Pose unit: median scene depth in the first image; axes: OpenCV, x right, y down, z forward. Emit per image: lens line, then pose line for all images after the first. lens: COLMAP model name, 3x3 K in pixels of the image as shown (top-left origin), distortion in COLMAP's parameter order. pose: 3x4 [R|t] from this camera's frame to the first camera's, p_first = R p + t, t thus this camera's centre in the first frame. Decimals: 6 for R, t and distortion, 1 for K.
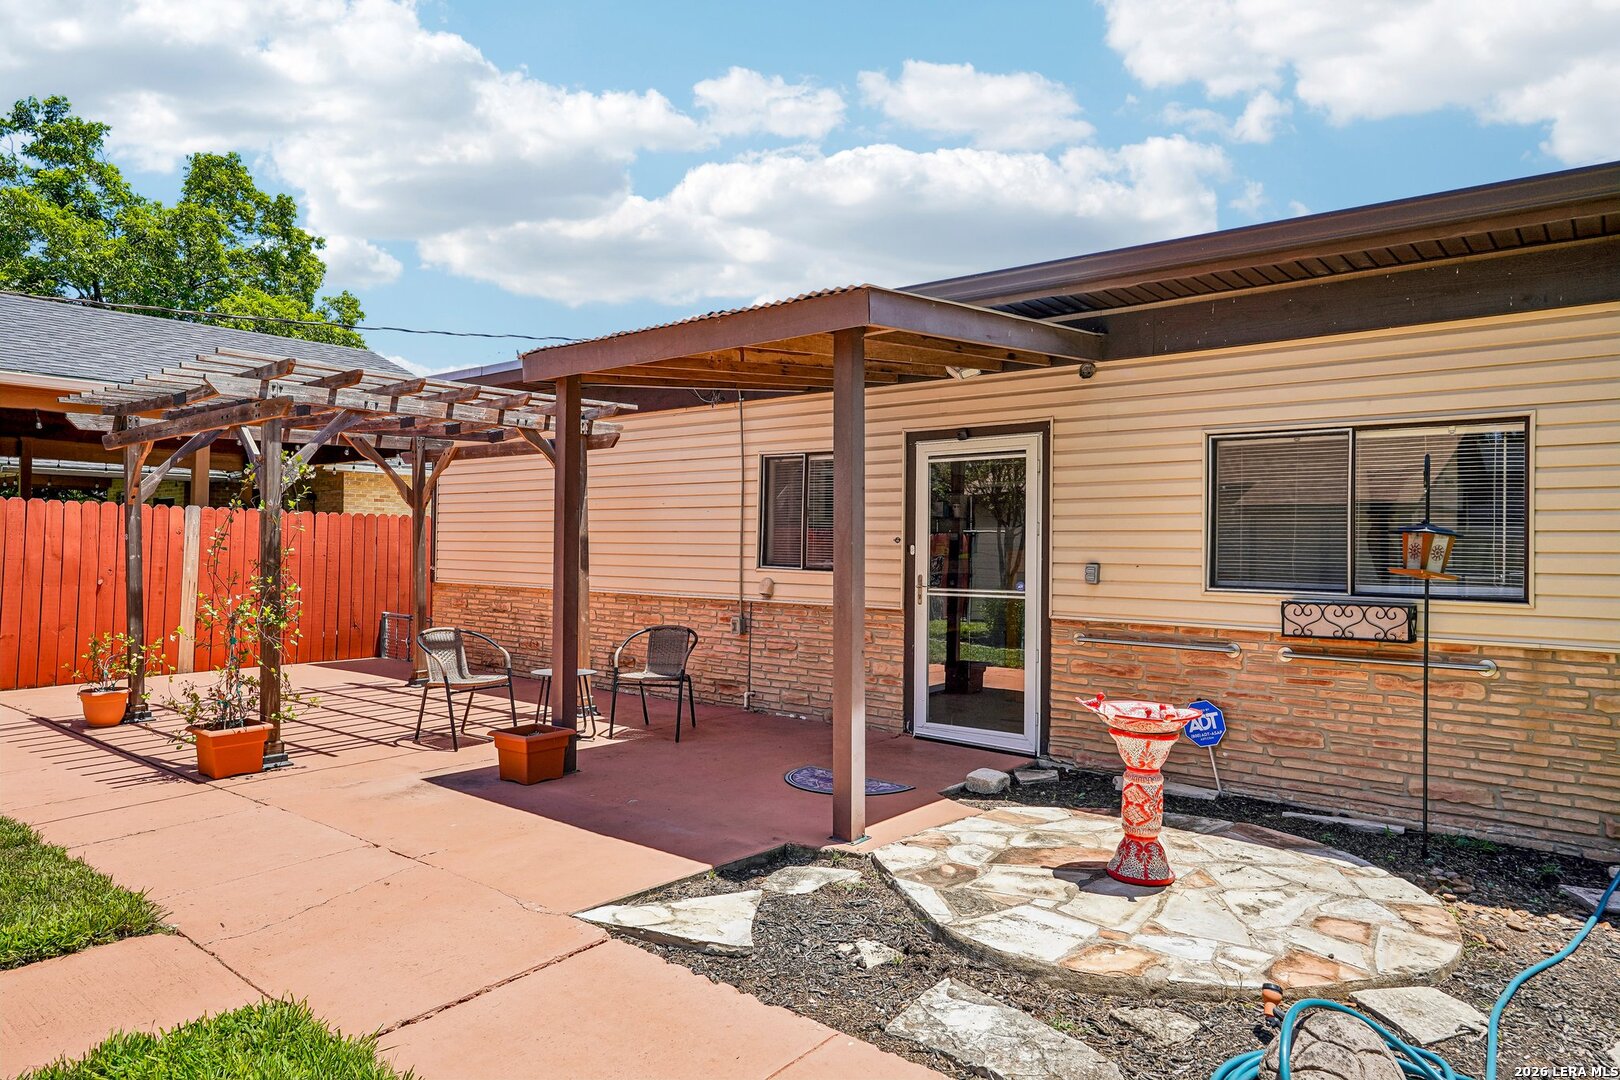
lens RADIAL K [[1011.5, 0, 810.0], [0, 1011.5, 540.0], [0, 0, 1]] dist [0.002818, 0.000333]
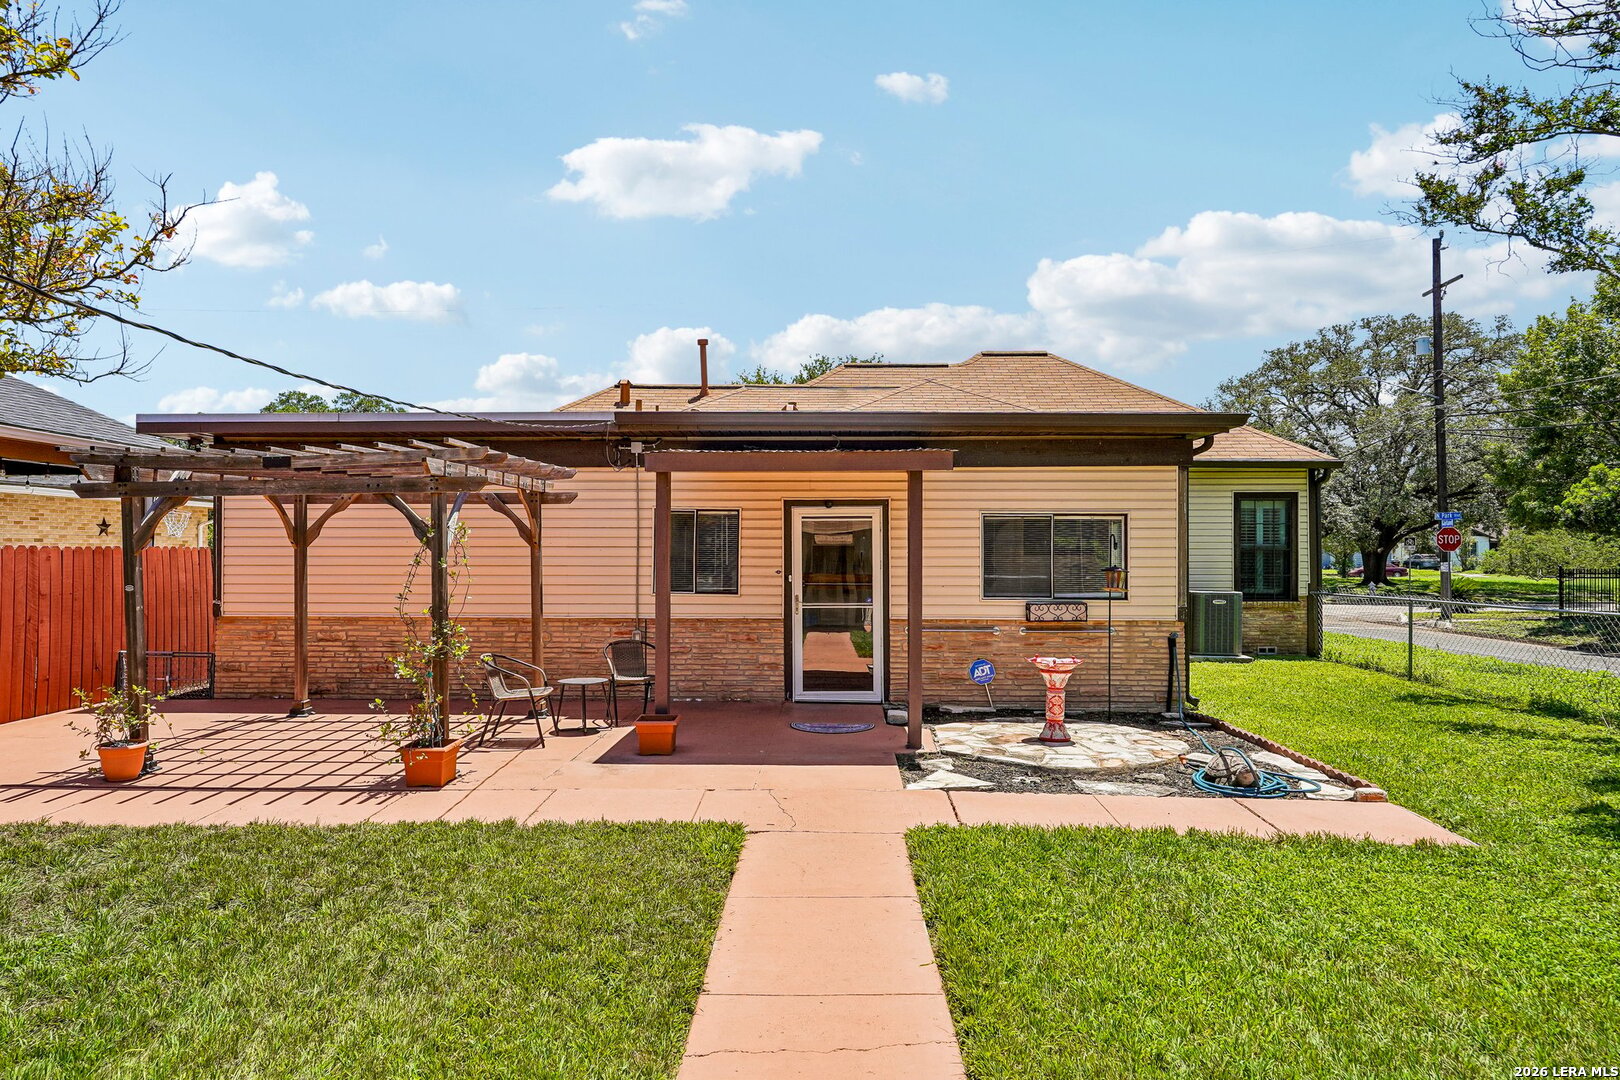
lens RADIAL K [[981.8, 0, 805.9], [0, 981.8, 548.3], [0, 0, 1]] dist [-0.001541, -0.000091]
pose [[0.792757, -0.013469, 0.609389, -0.921366], [0.004065, 0.999850, 0.016811, -0.071184], [-0.609524, -0.010850, 0.792693, -0.204334]]
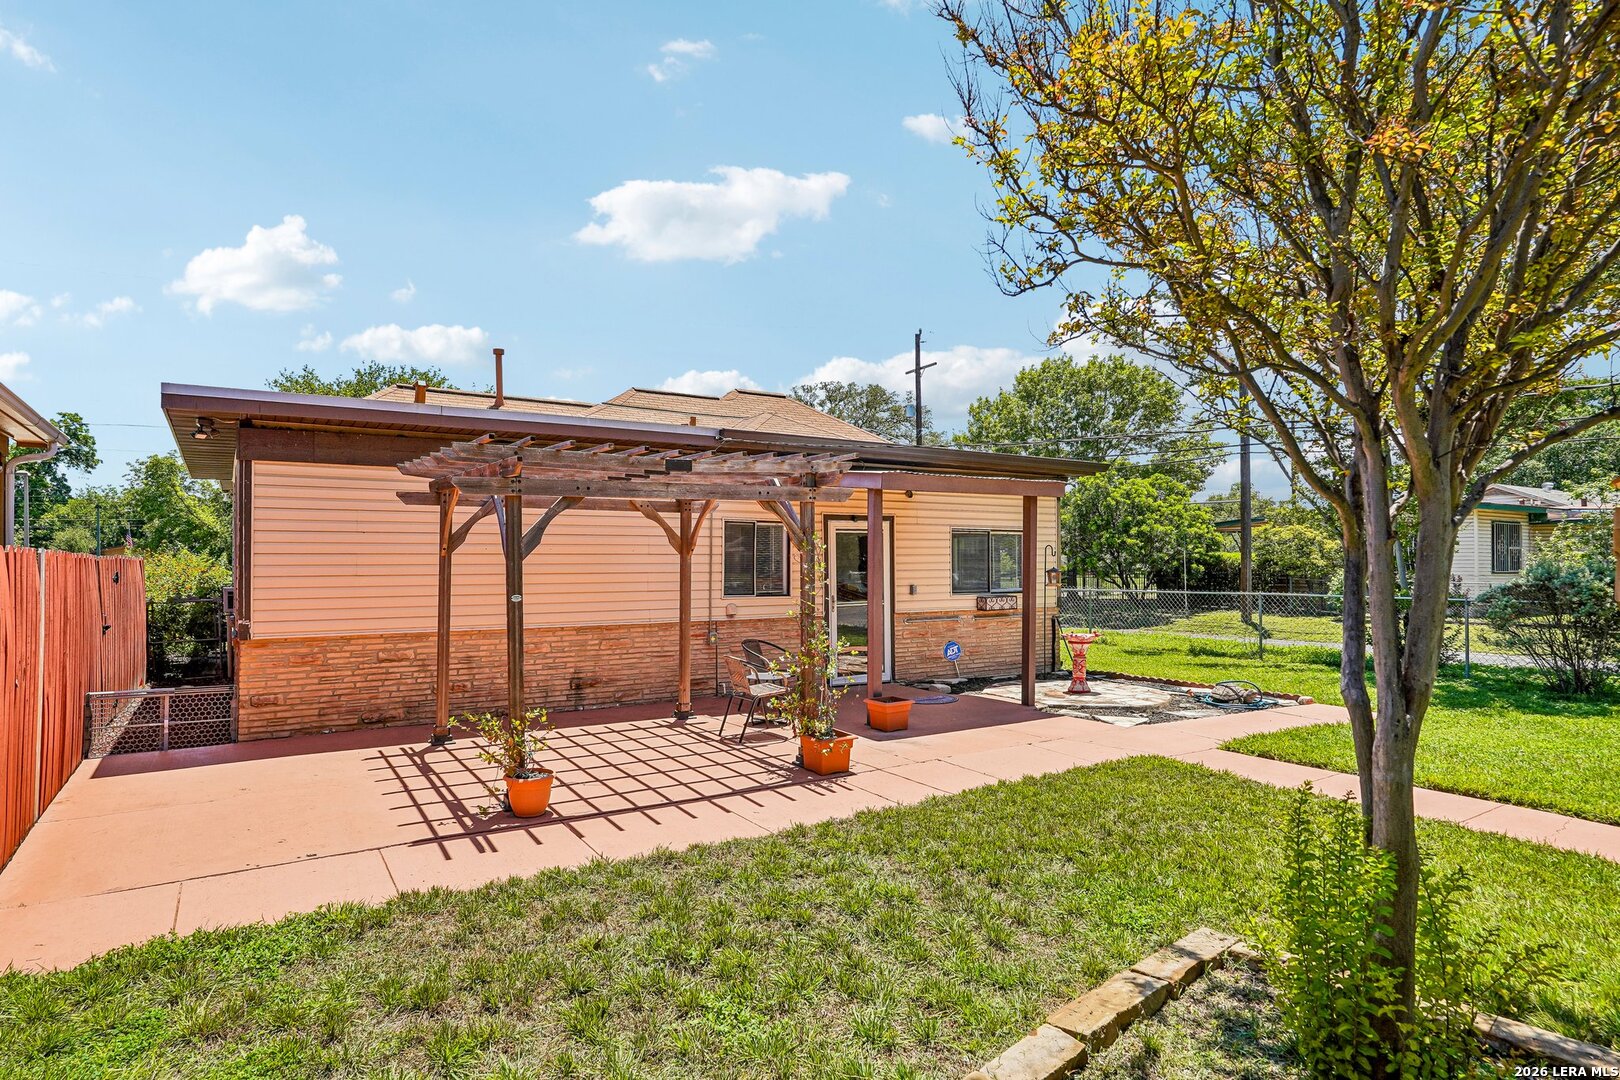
lens RADIAL K [[906.2, 0, 810.0], [0, 906.2, 540.0], [0, 0, 1]] dist [-0.000405, 0.000439]
pose [[0.315522, 0.005843, 0.948900, -1.686579], [-0.002475, 0.999983, -0.005335, -0.064538], [-0.948915, -0.000665, 0.315531, 0.636842]]
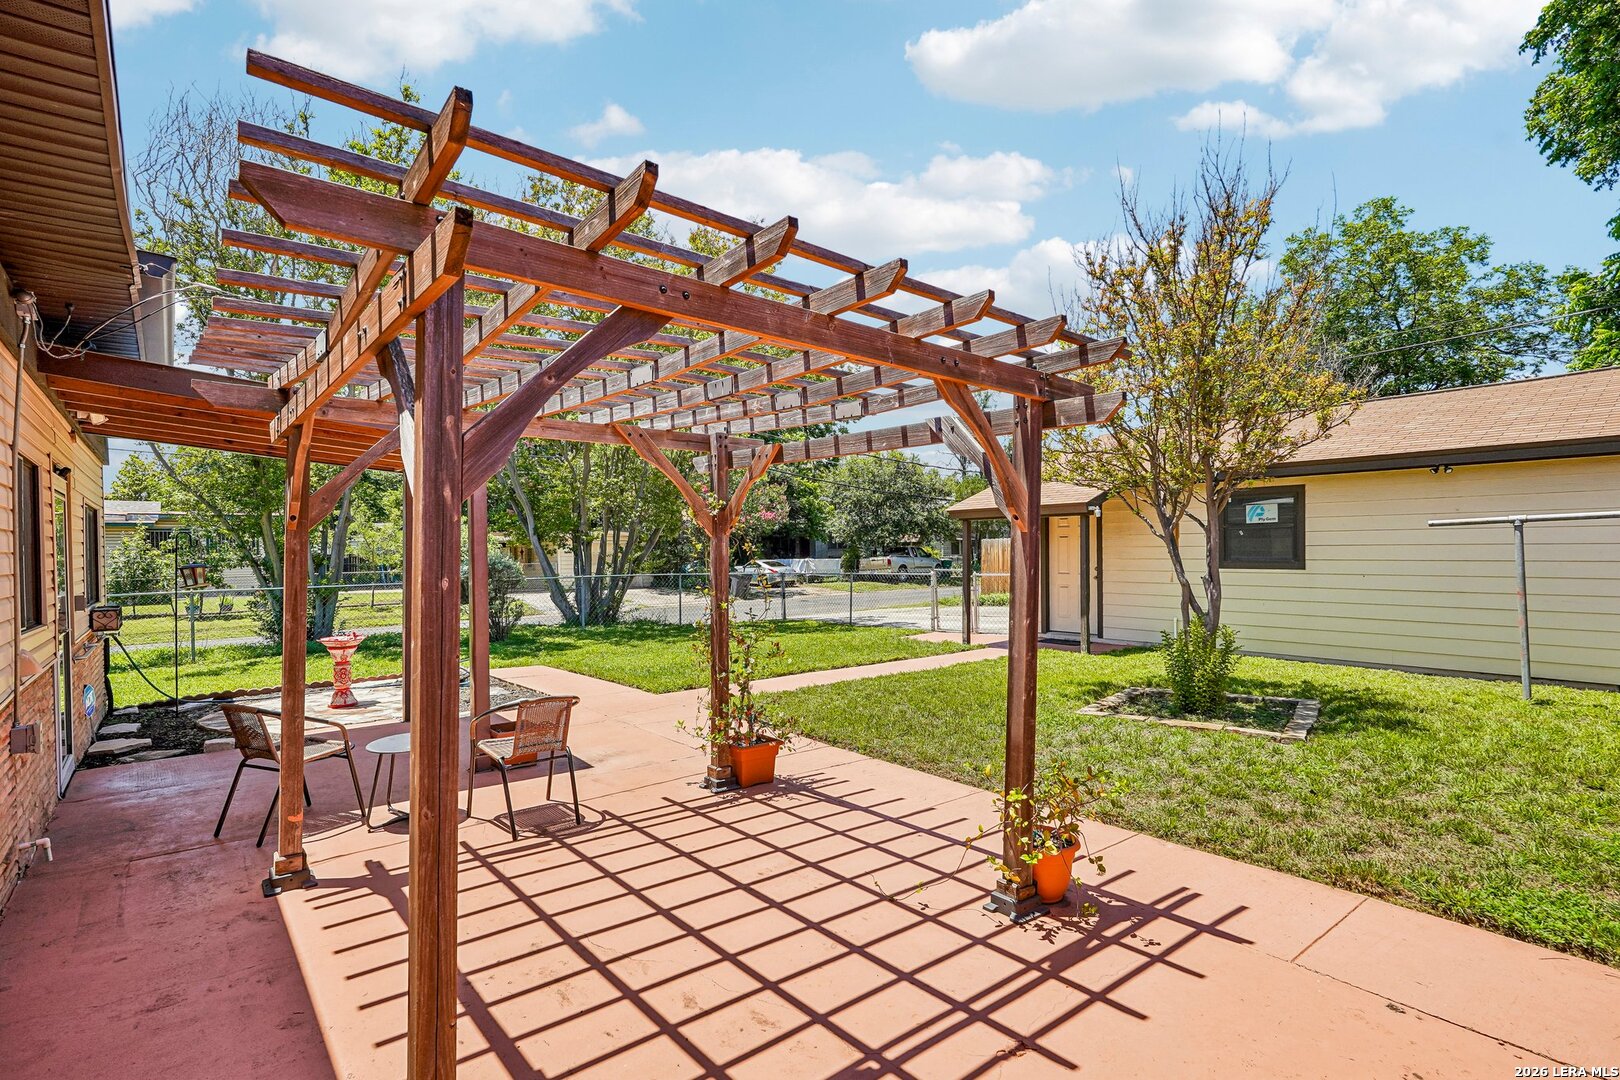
lens RADIAL K [[782.3, 0, 810.0], [0, 782.3, 540.0], [0, 0, 1]] dist [0.001875, 0.000273]
pose [[-0.979935, 0.002889, 0.199296, -0.805457], [-0.000104, 0.999887, -0.015006, -0.027968], [-0.199317, -0.014726, -0.979824, 1.831083]]
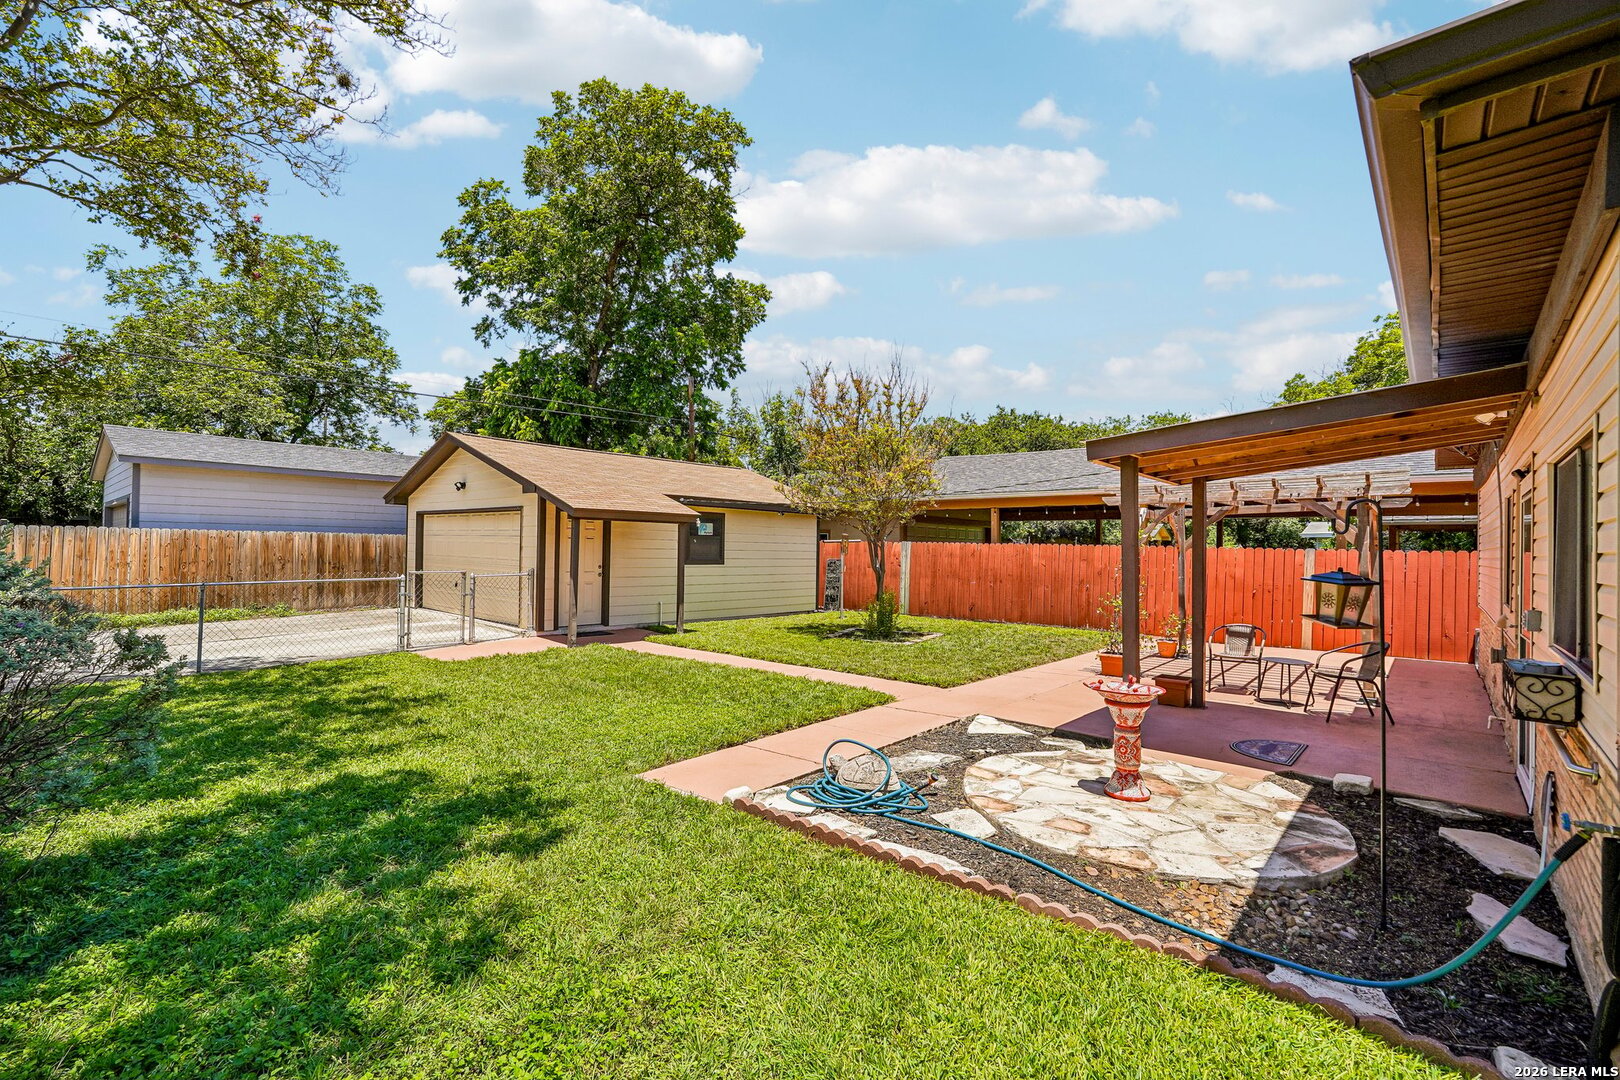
lens RADIAL K [[722.0, 0, 802.6], [0, 722.0, 539.3], [0, 0, 1]] dist [-0.011362, 0.000468]
pose [[-0.048018, -0.024161, -0.998554, 1.021233], [-0.011376, 0.999656, -0.023640, -0.021135], [0.998782, 0.010224, -0.048277, 0.381855]]
